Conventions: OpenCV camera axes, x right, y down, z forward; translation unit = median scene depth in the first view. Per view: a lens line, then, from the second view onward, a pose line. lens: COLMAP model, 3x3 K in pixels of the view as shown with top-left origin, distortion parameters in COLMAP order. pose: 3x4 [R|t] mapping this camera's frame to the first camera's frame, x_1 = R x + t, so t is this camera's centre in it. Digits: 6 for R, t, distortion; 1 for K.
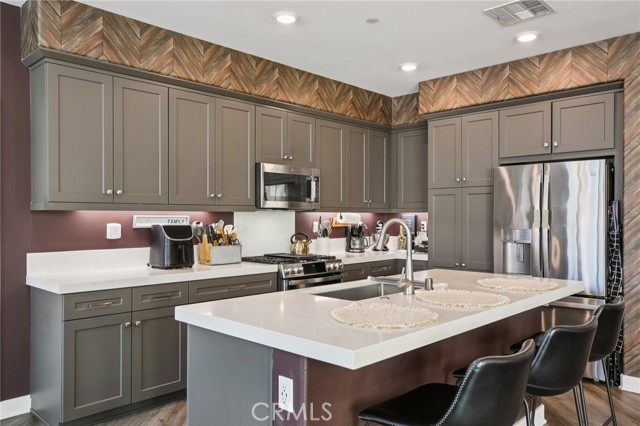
lens RADIAL K [[487.5, 0, 320.2], [0, 487.5, 214.6], [0, 0, 1]] dist [0.002722, 0.011196]
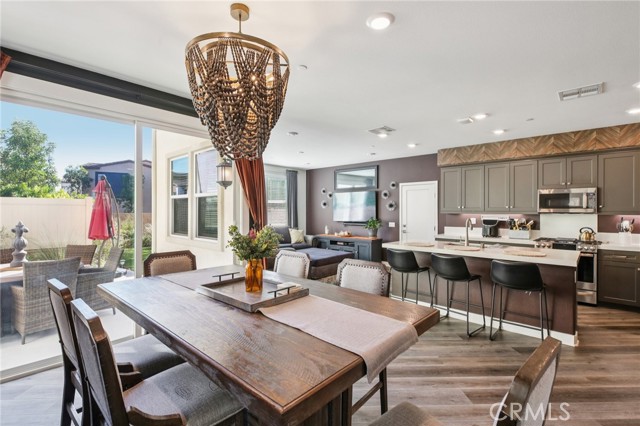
lens RADIAL K [[290.1, 0, 320.0], [0, 290.1, 212.0], [0, 0, 1]] dist [-0.001345, 0.000847]
pose [[0.018622, -0.000092, -0.999827, 1.062520], [-0.002023, 0.999998, -0.000130, -0.013119], [0.999825, 0.002025, 0.018622, 0.101471]]
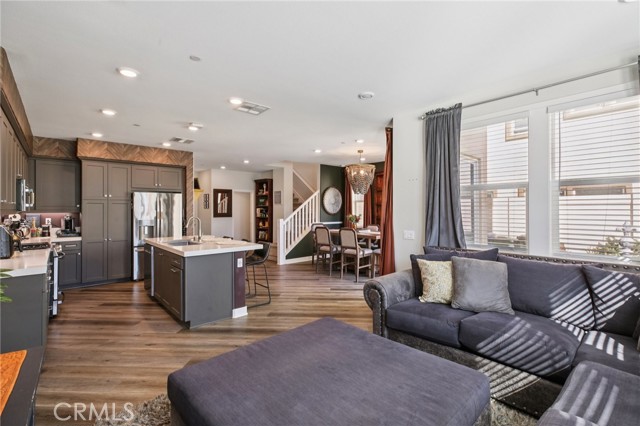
lens RADIAL K [[290.1, 0, 324.6], [0, 290.1, 209.2], [0, 0, 1]] dist [-0.001345, 0.000847]
pose [[0.063622, 0.004552, 0.997964, -0.936602], [-0.002621, 0.999987, -0.004394, -0.019016], [-0.997971, -0.002336, 0.063633, 0.076279]]
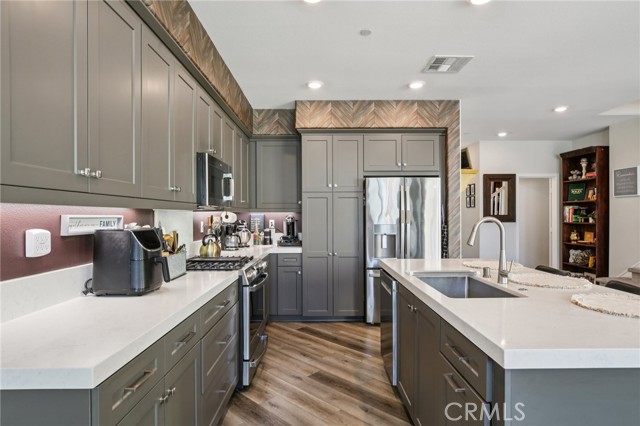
lens RADIAL K [[357.0, 0, 321.8], [0, 357.0, 216.1], [0, 0, 1]] dist [-0.017073, 0.000353]
pose [[0.715523, -0.002989, 0.698583, -0.426324], [-0.000523, 0.999988, 0.004815, 0.000983], [-0.698589, -0.003811, 0.715513, 0.426760]]
